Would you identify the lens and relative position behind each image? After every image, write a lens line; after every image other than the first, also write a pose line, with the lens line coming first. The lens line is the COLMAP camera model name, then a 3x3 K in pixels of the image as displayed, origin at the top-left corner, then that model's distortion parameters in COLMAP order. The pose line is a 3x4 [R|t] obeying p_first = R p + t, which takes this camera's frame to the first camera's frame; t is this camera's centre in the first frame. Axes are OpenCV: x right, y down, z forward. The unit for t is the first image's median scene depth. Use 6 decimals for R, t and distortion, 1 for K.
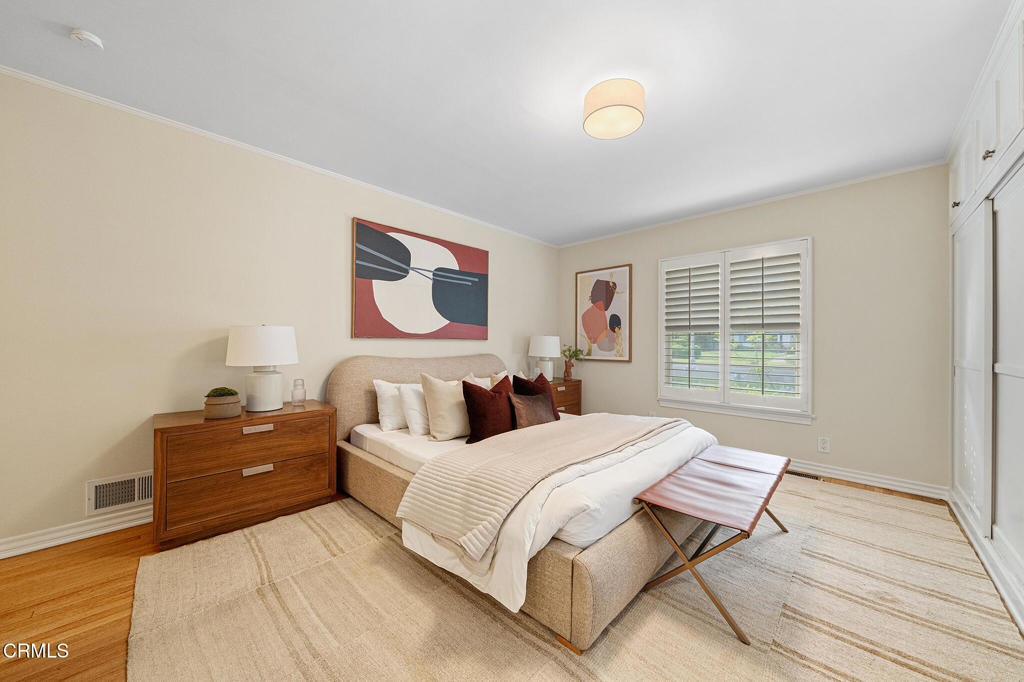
lens RADIAL K [[353.4, 0, 512.0], [0, 353.4, 341.0], [0, 0, 1]] dist [0.000231, -0.000028]
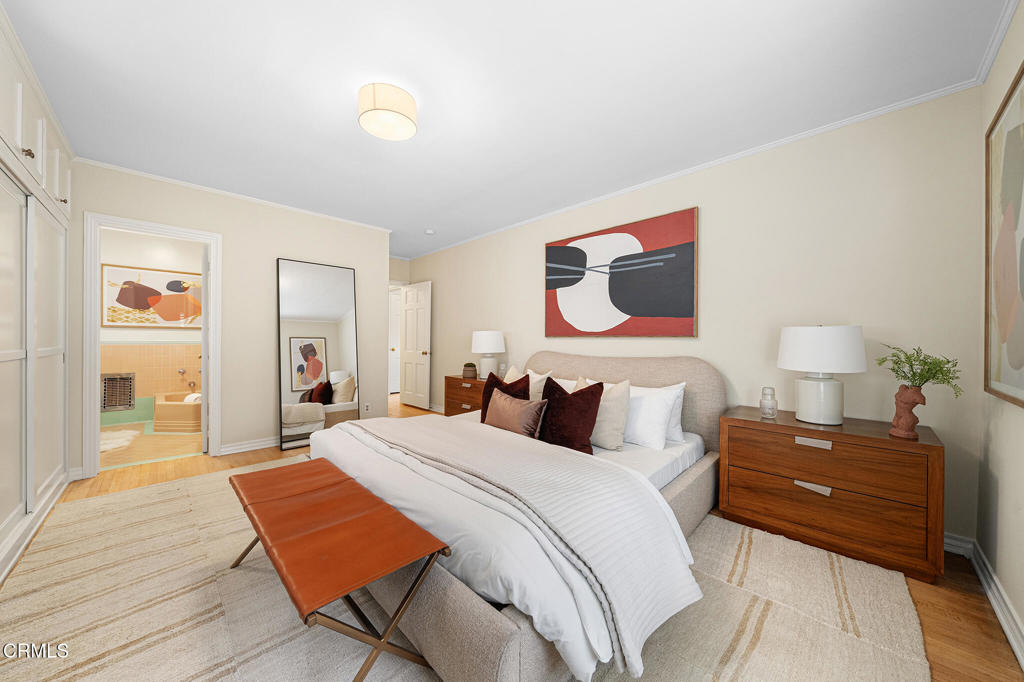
lens RADIAL K [[358.6, 0, 512.0], [0, 358.6, 341.0], [0, 0, 1]] dist [-0.028625, 0.000095]
pose [[-0.030004, -0.016275, -0.999417, 0.737933], [-0.012491, 0.999795, -0.015906, 0.023036], [0.999472, 0.012007, -0.030201, 0.791796]]
